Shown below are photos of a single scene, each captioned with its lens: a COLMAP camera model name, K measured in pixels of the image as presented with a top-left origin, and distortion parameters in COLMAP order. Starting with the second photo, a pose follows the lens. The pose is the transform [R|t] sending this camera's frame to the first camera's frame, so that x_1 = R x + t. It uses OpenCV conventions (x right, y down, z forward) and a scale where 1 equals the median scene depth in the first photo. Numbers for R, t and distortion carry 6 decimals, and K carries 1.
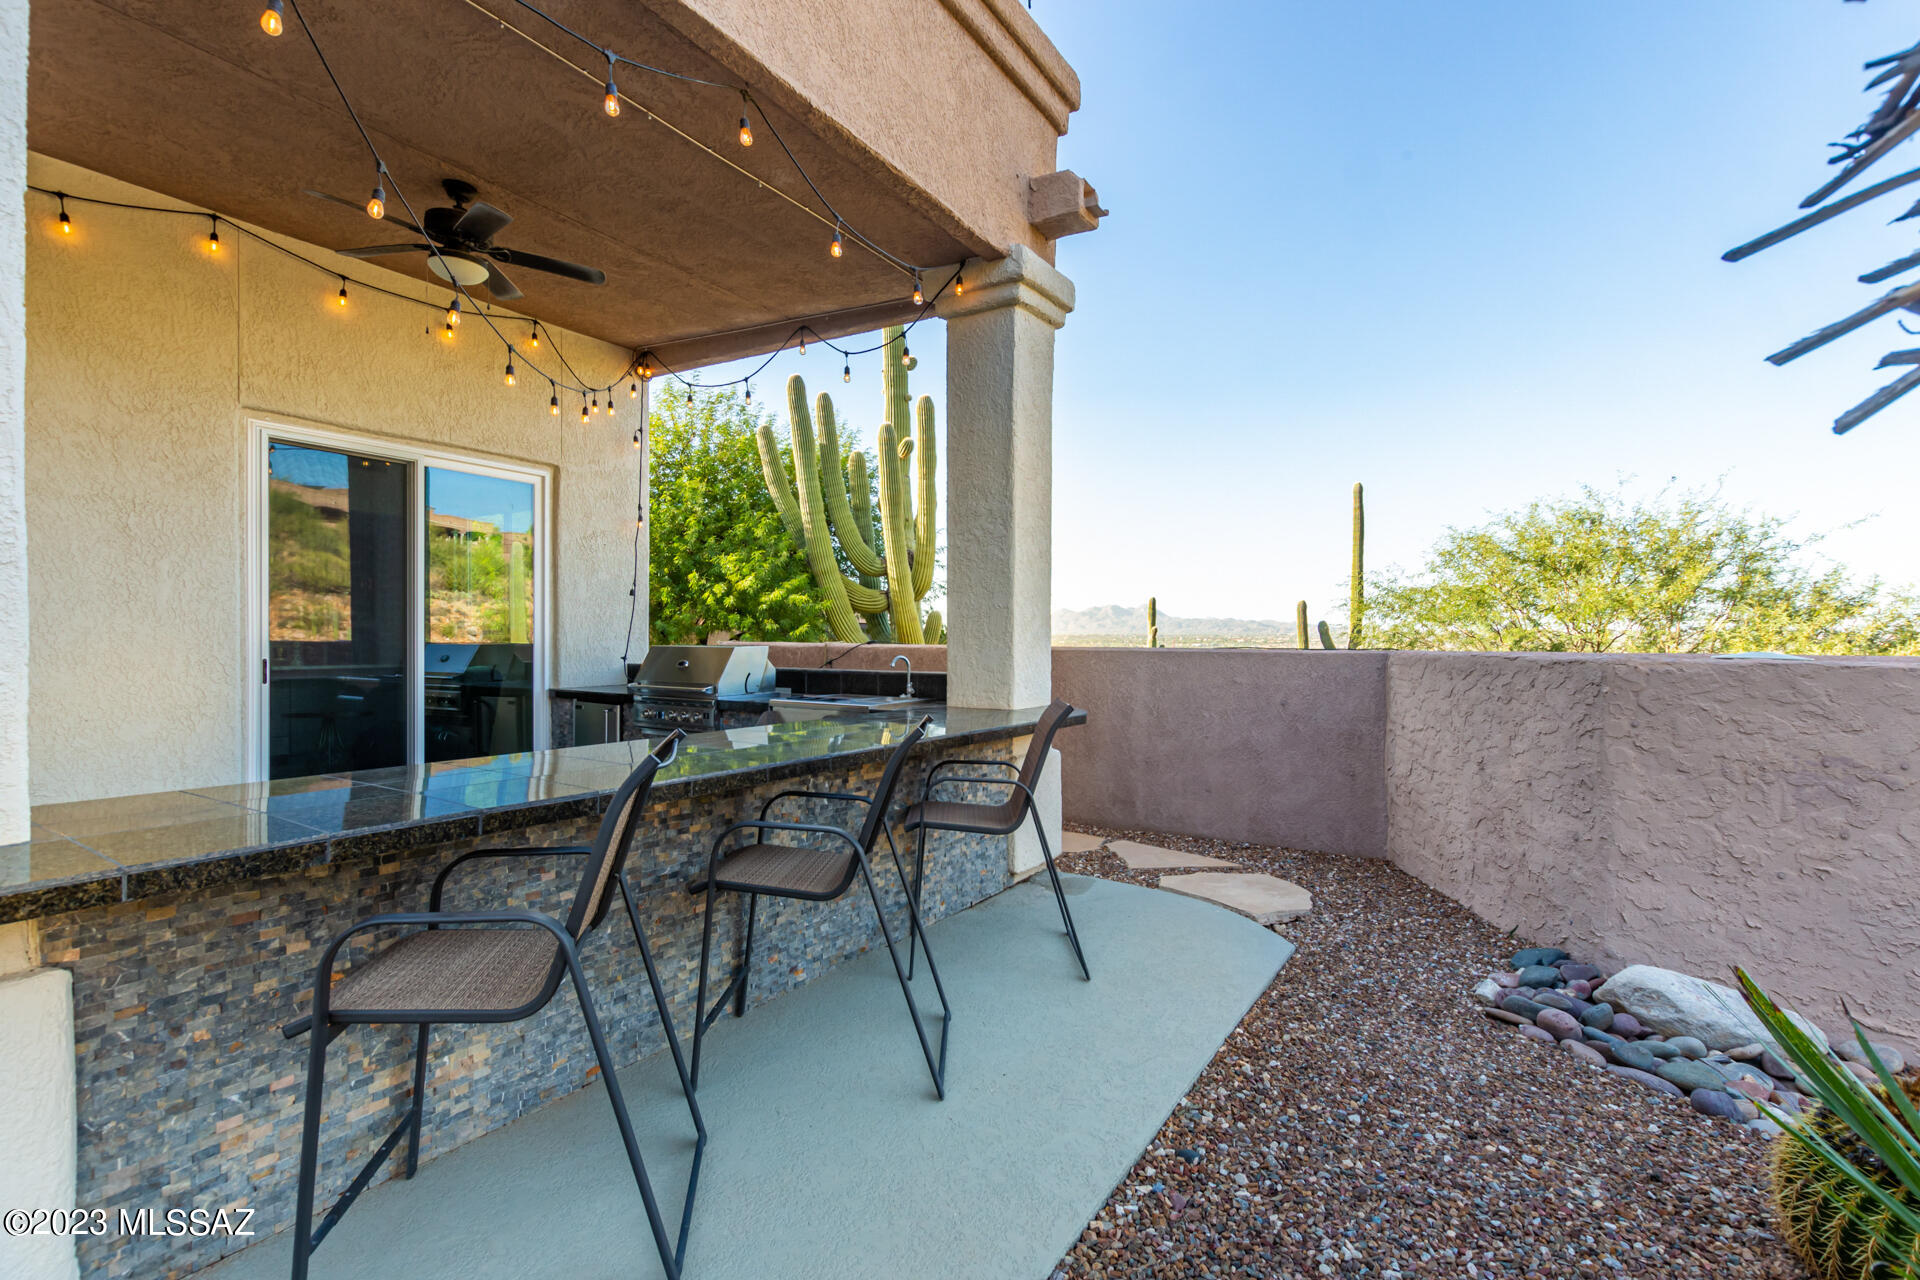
lens RADIAL K [[897.7, 0, 954.9], [0, 897.7, 647.6], [0, 0, 1]] dist [0.008301, 0.000655]
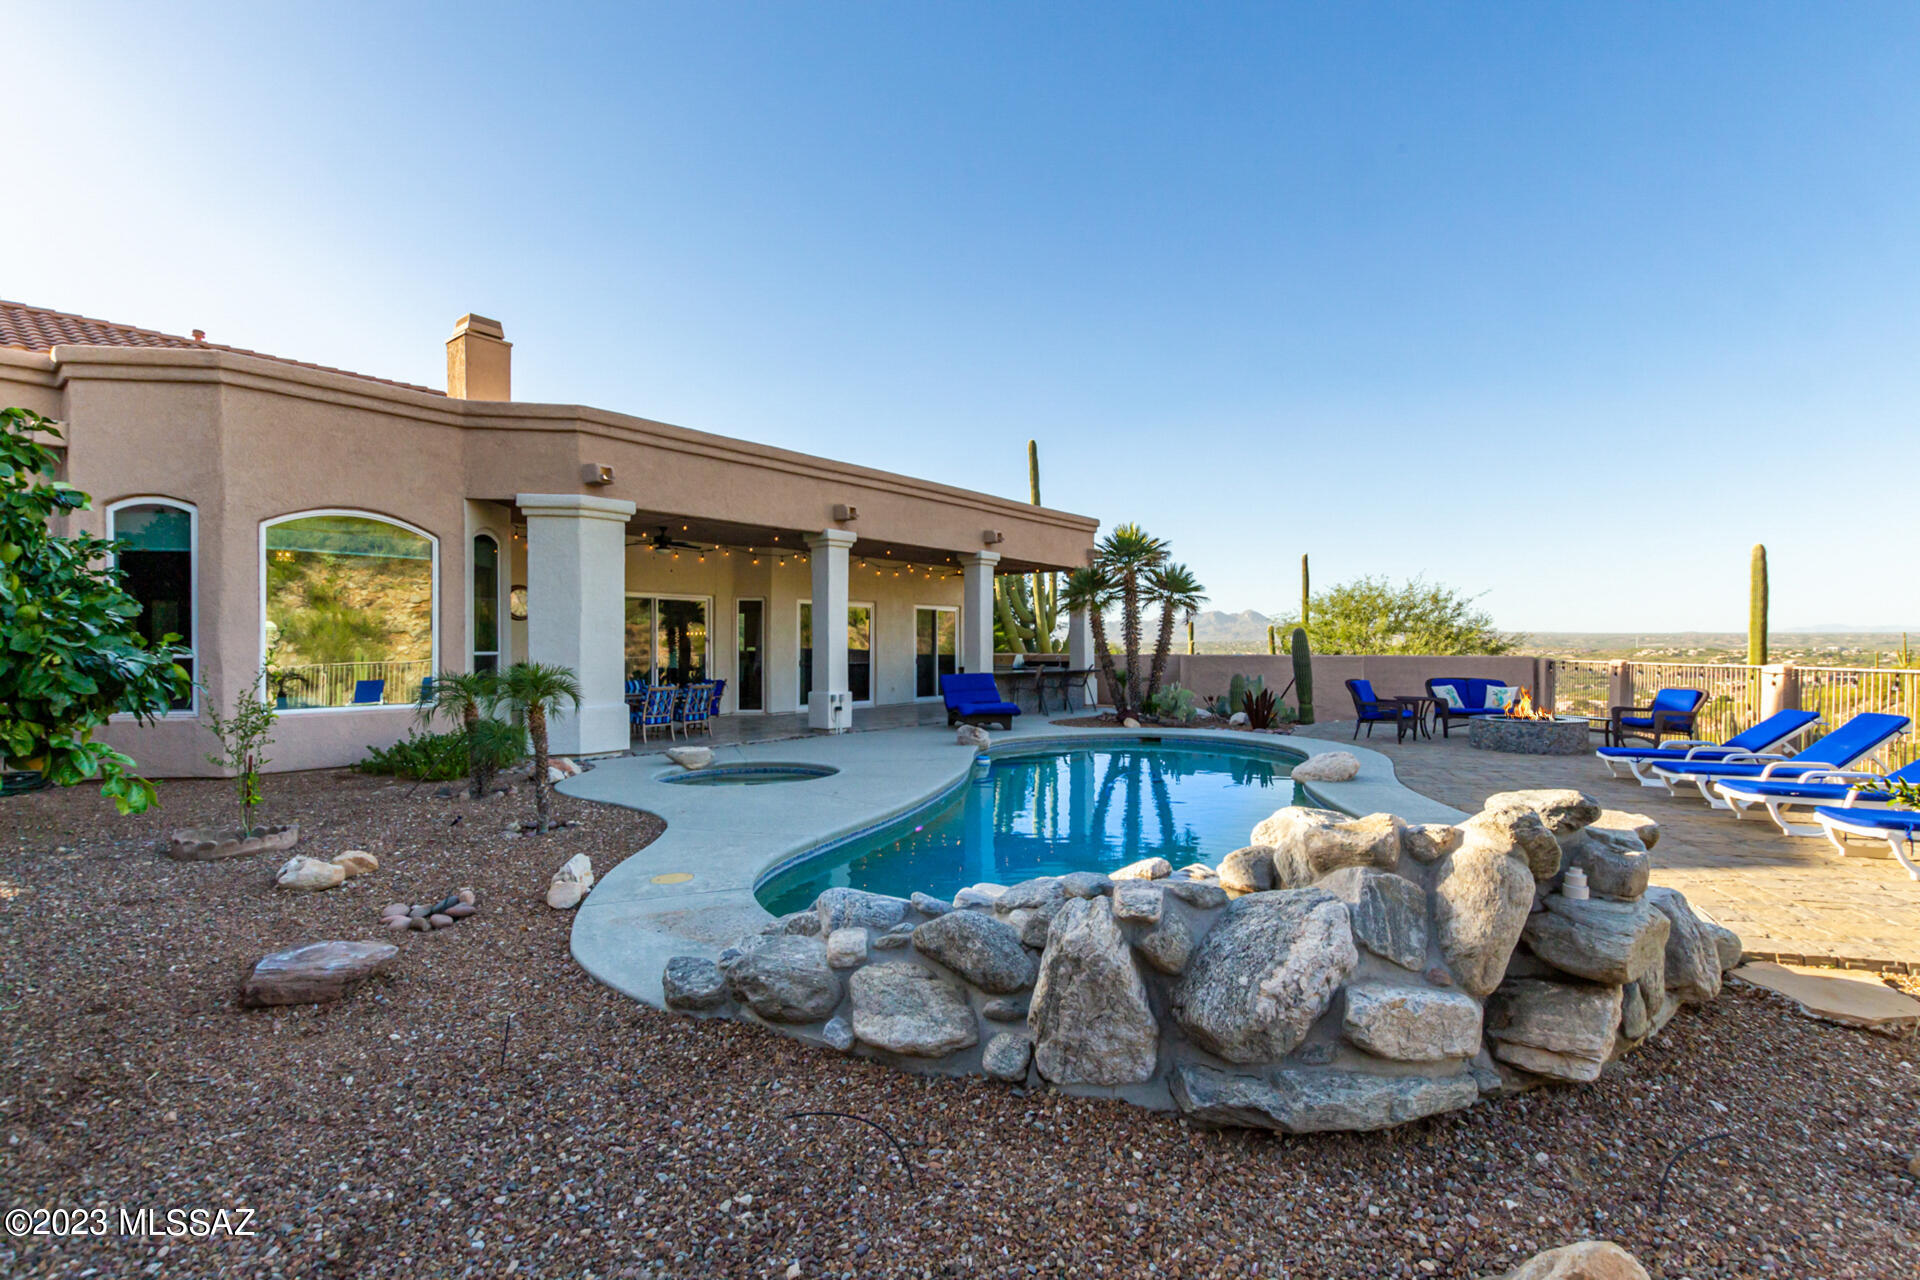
lens RADIAL K [[897.7, 0, 959.2], [0, 897.7, 646.7], [0, 0, 1]] dist [0.008301, 0.000655]
pose [[0.994262, -0.005539, -0.106826, -0.027284], [0.004484, 0.999939, -0.010116, 0.000208], [0.106875, 0.009579, 0.994226, -1.245328]]
